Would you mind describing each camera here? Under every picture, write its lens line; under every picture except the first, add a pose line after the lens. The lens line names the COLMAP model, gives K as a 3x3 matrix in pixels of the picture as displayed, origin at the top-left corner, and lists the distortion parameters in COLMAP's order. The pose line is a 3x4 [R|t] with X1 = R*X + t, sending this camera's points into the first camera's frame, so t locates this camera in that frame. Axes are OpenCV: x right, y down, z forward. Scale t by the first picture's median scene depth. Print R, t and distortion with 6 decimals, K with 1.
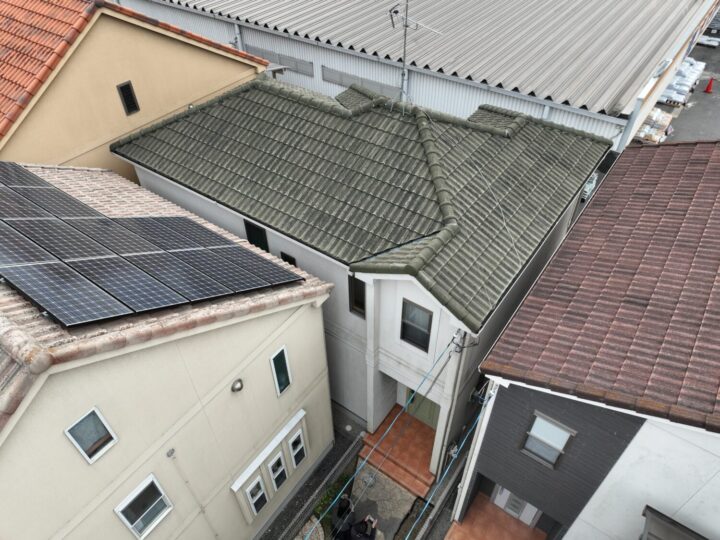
lens RADIAL K [[508.2, 0, 360.5], [0, 508.2, 270.7], [0, 0, 1]] dist [0.004248, 0.014083]
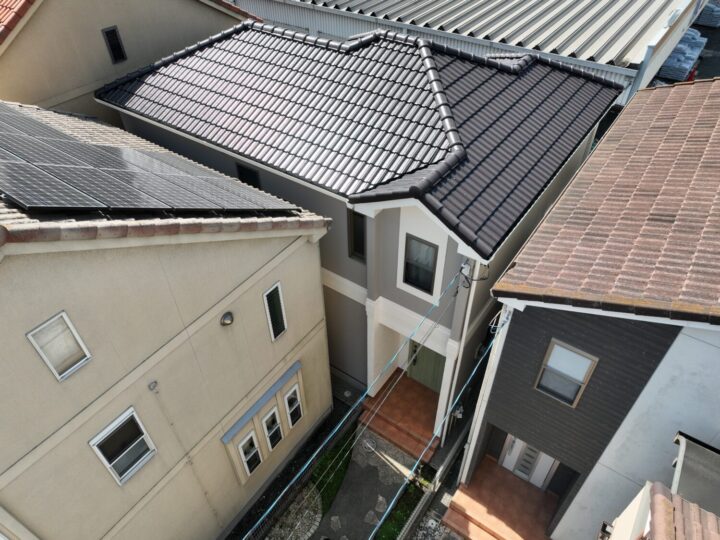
lens RADIAL K [[508.2, 0, 360.3], [0, 508.2, 270.6], [0, 0, 1]] dist [0.004248, 0.014083]
pose [[0.999975, -0.003847, 0.005947, -0.006311], [0.003928, 0.999900, -0.013571, 0.137393], [-0.005894, 0.013594, 0.999890, 0.071788]]
